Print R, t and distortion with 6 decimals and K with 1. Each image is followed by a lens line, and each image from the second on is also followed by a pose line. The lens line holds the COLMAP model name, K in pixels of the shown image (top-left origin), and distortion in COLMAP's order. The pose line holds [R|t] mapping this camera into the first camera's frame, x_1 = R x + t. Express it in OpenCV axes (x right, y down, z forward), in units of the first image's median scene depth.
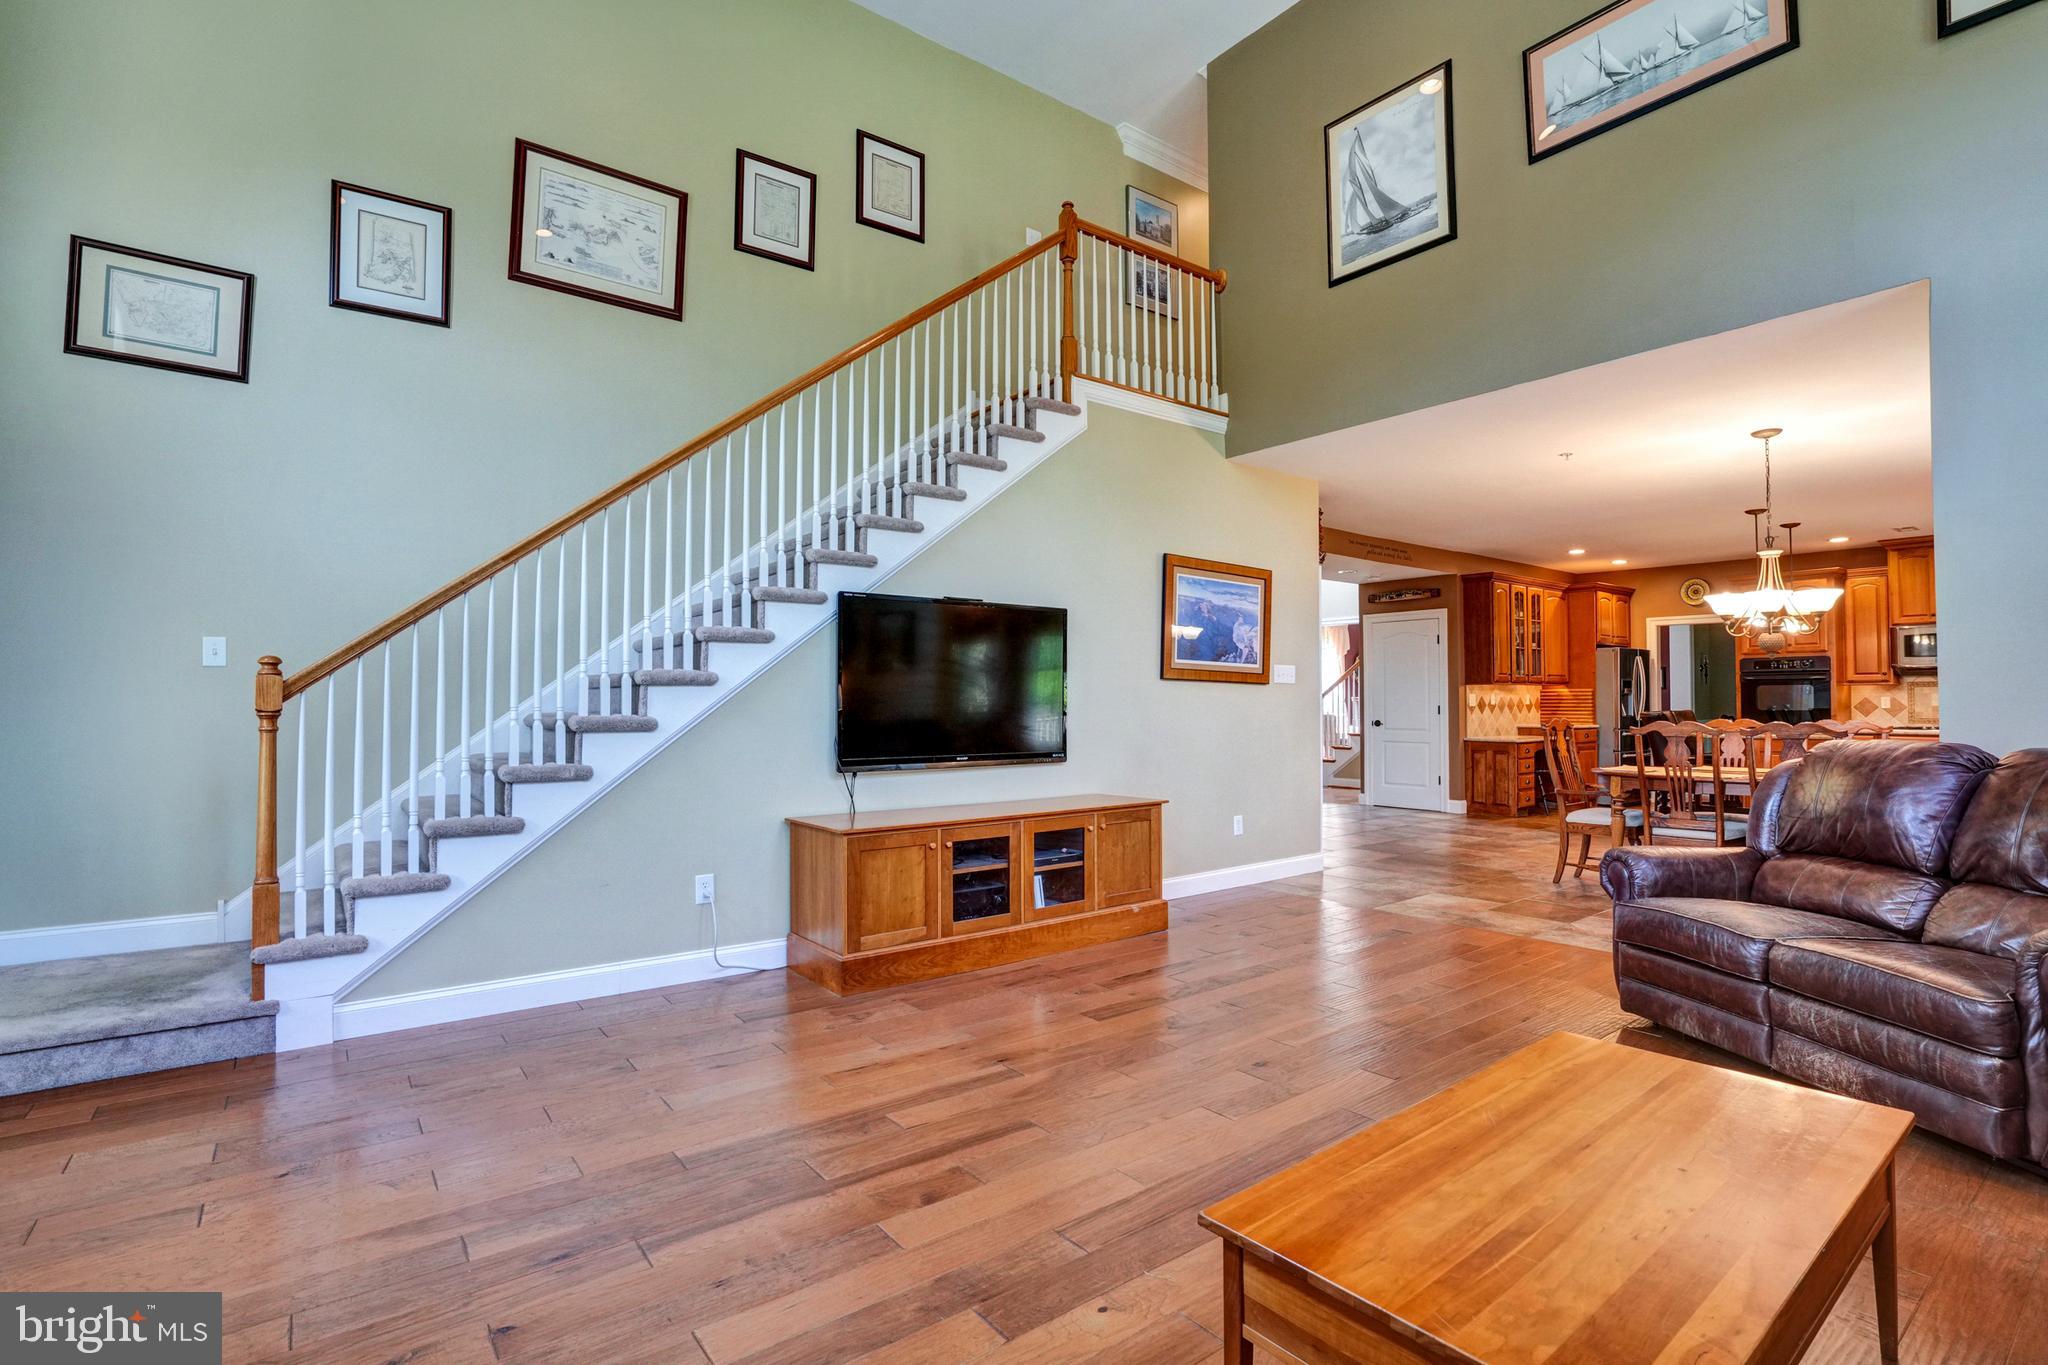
lens RADIAL K [[933.0, 0, 1029.8], [0, 933.0, 689.4], [0, 0, 1]] dist [-0.003970, -0.000229]
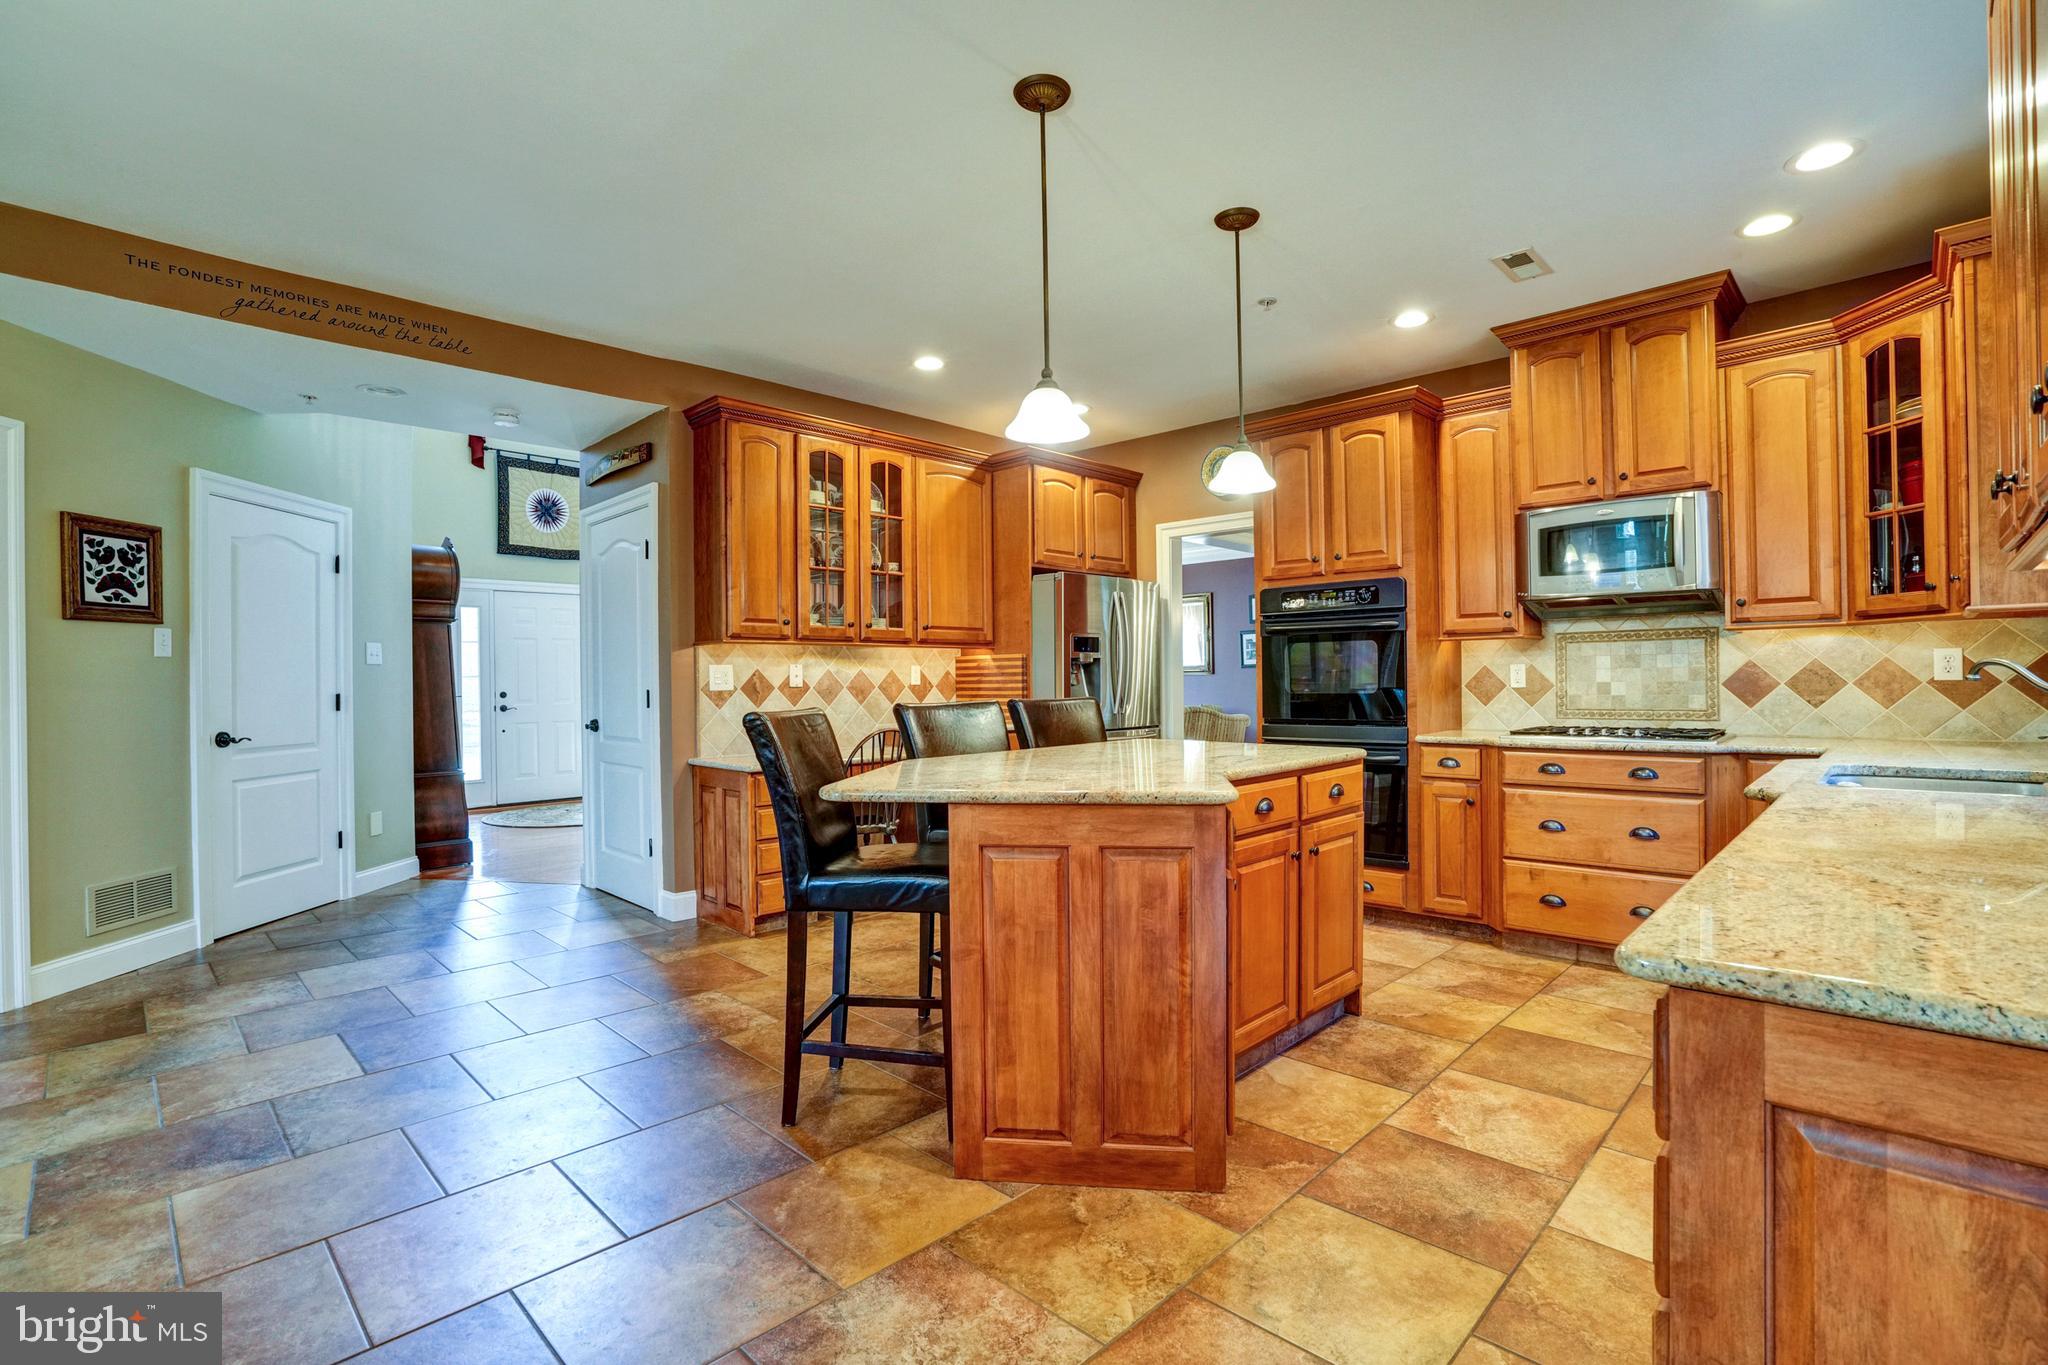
lens RADIAL K [[933.0, 0, 1014.2], [0, 933.0, 677.7], [0, 0, 1]] dist [-0.003970, -0.000229]
pose [[0.994788, -0.008480, 0.101607, 0.608743], [0.007734, 0.999940, 0.007730, 0.009306], [-0.101667, -0.006904, 0.994795, 0.543126]]
